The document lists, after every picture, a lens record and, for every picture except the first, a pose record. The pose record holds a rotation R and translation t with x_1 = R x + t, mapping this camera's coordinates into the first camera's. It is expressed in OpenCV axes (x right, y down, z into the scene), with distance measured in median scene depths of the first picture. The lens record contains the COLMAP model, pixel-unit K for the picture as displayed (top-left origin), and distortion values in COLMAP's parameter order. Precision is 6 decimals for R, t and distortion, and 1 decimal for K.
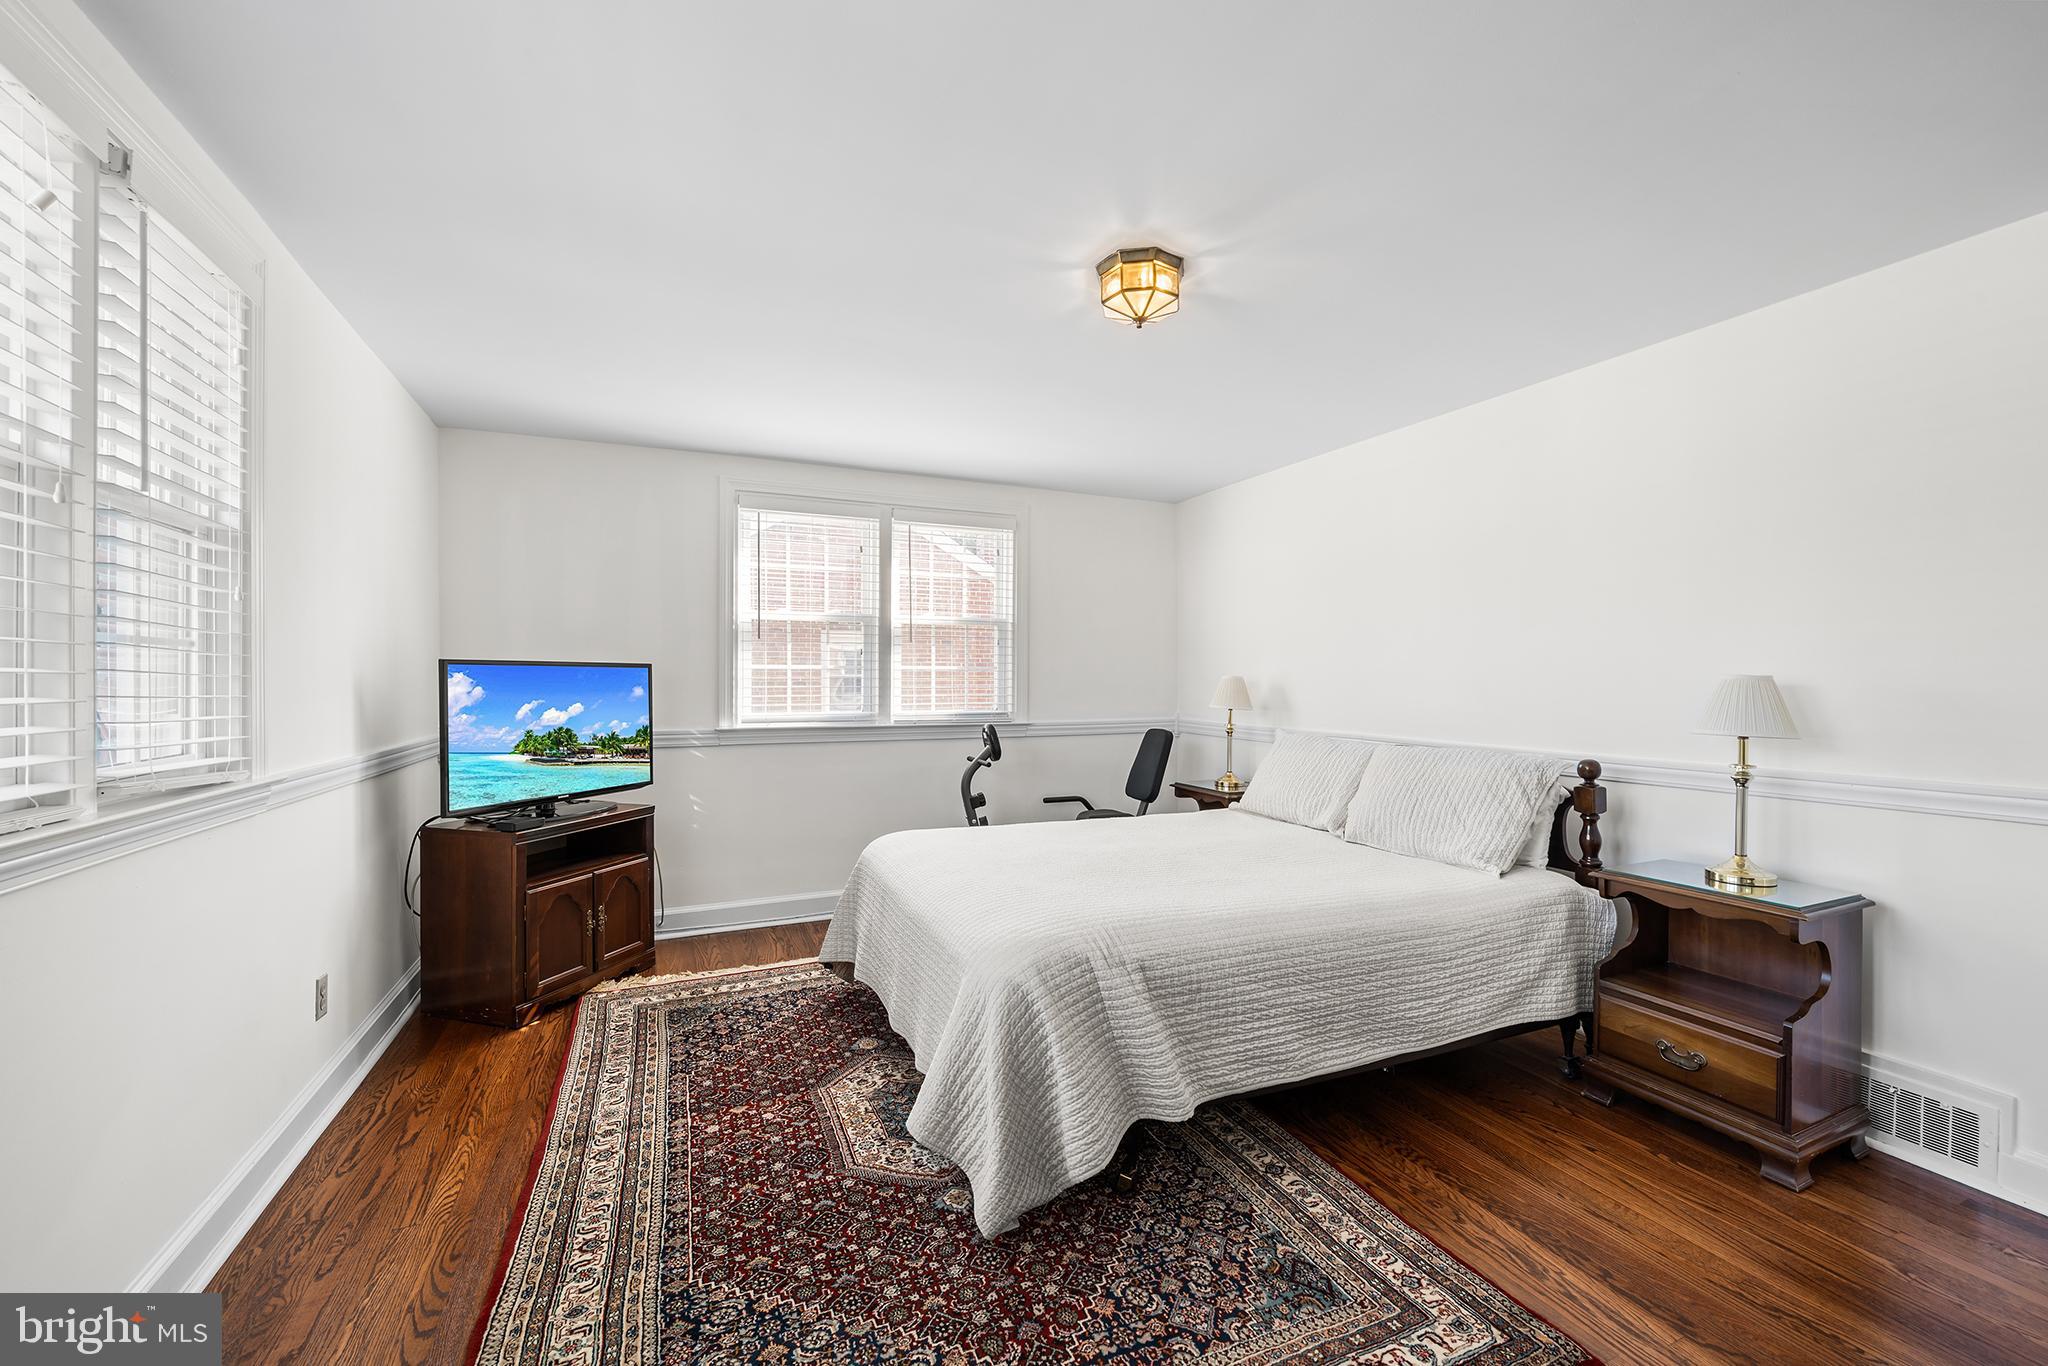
lens RADIAL K [[799.1, 0, 1031.6], [0, 799.1, 681.1], [0, 0, 1]] dist [0.001087, 0.000144]
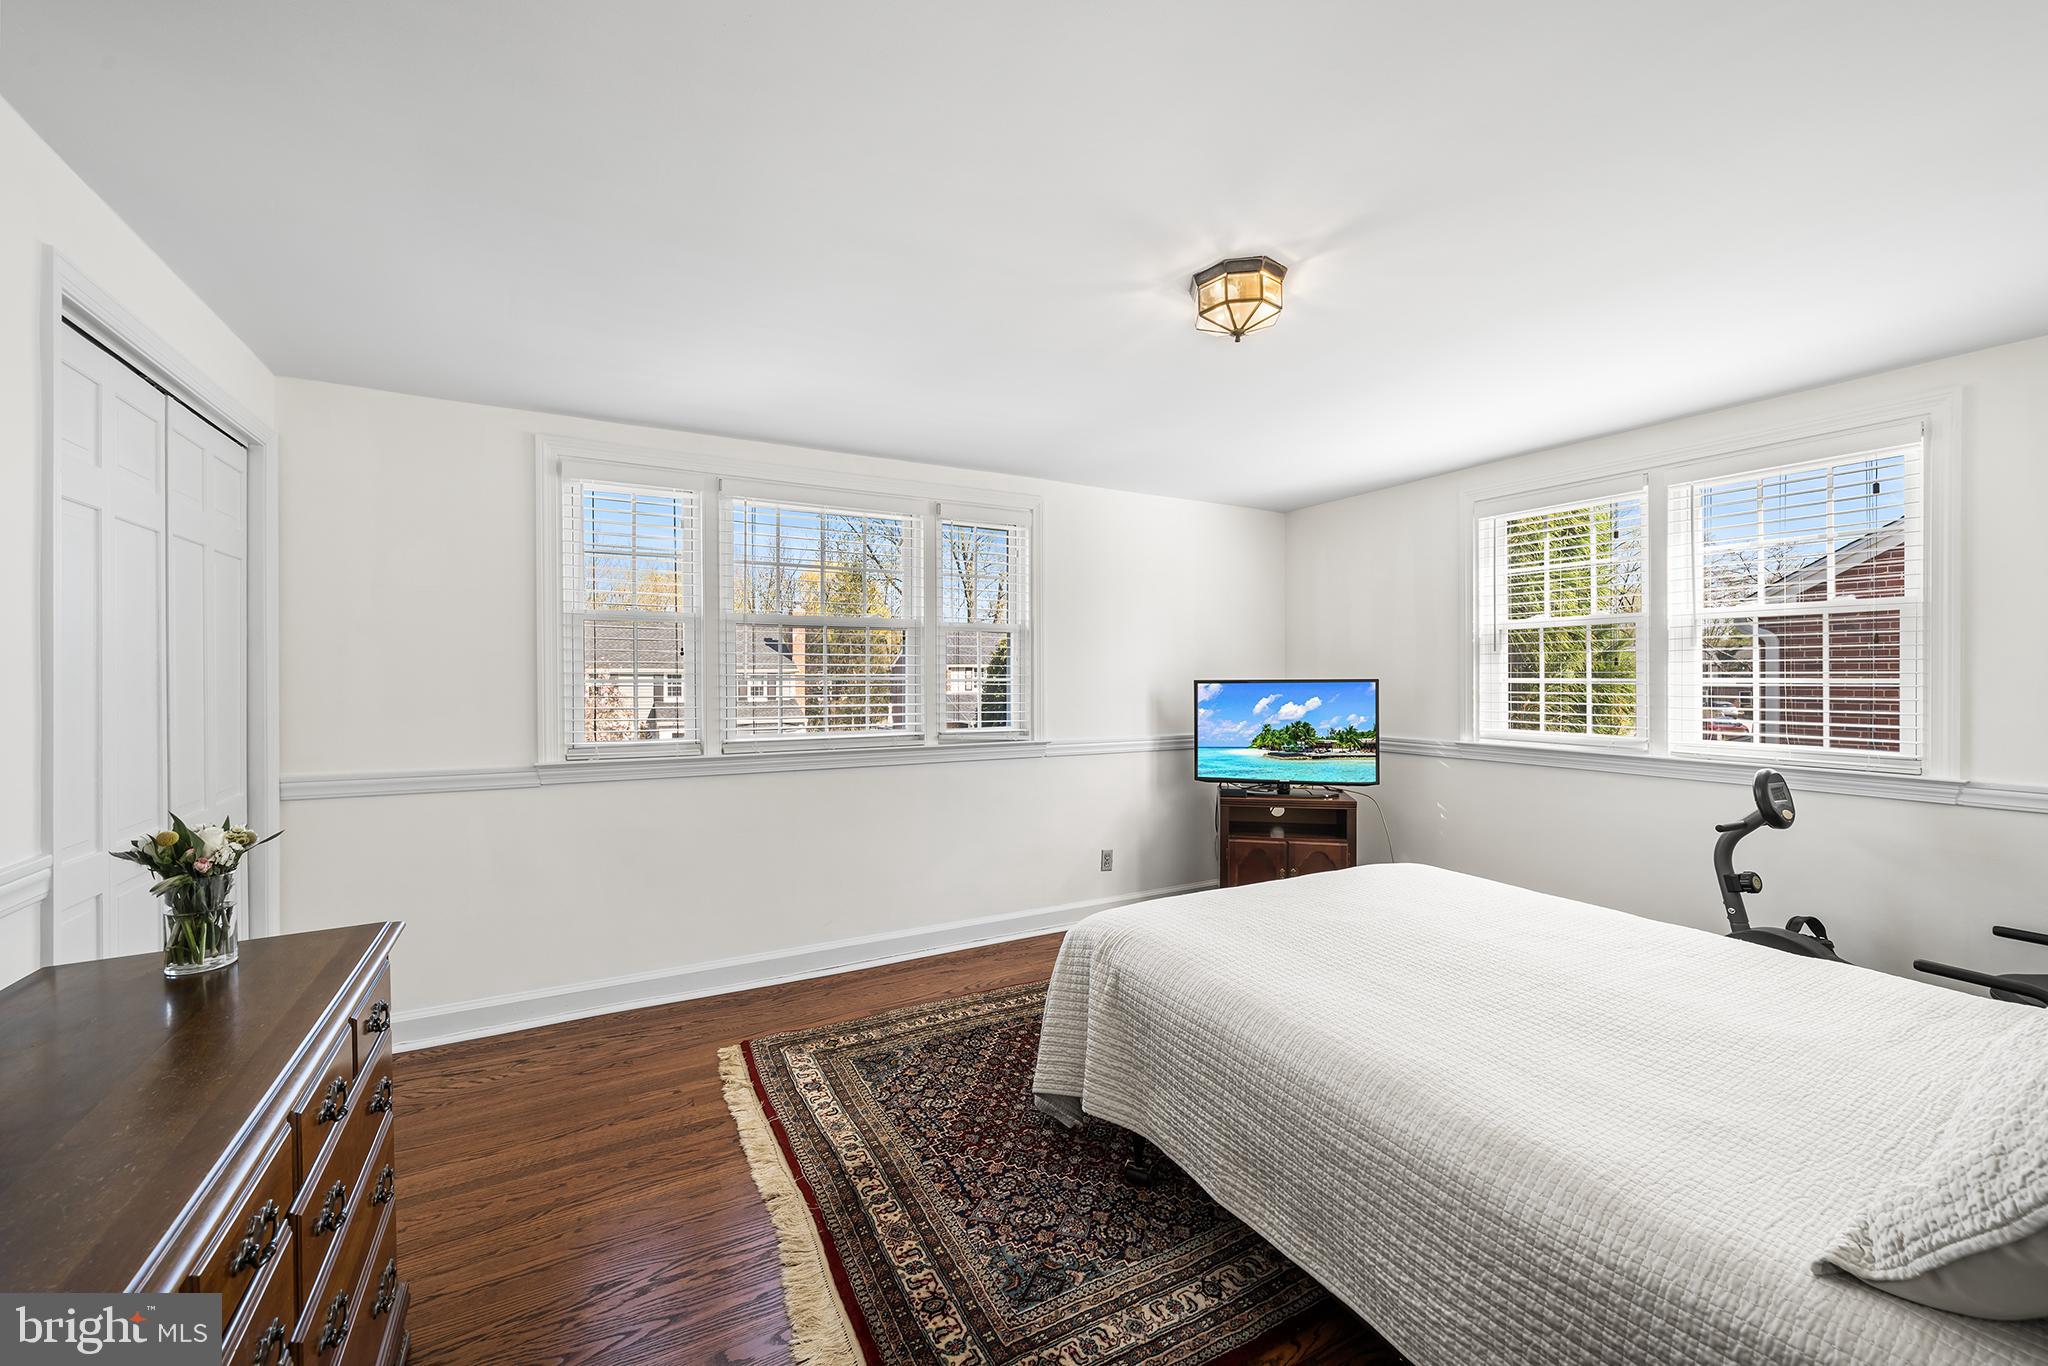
lens RADIAL K [[799.3, 0, 1030.4], [0, 799.3, 672.7], [0, 0, 1]] dist [-0.002681, -0.000139]
pose [[0.100997, -0.005132, -0.994874, 1.053741], [0.001299, 0.999987, -0.005026, -0.046679], [0.994886, -0.000785, 0.101002, 0.661349]]
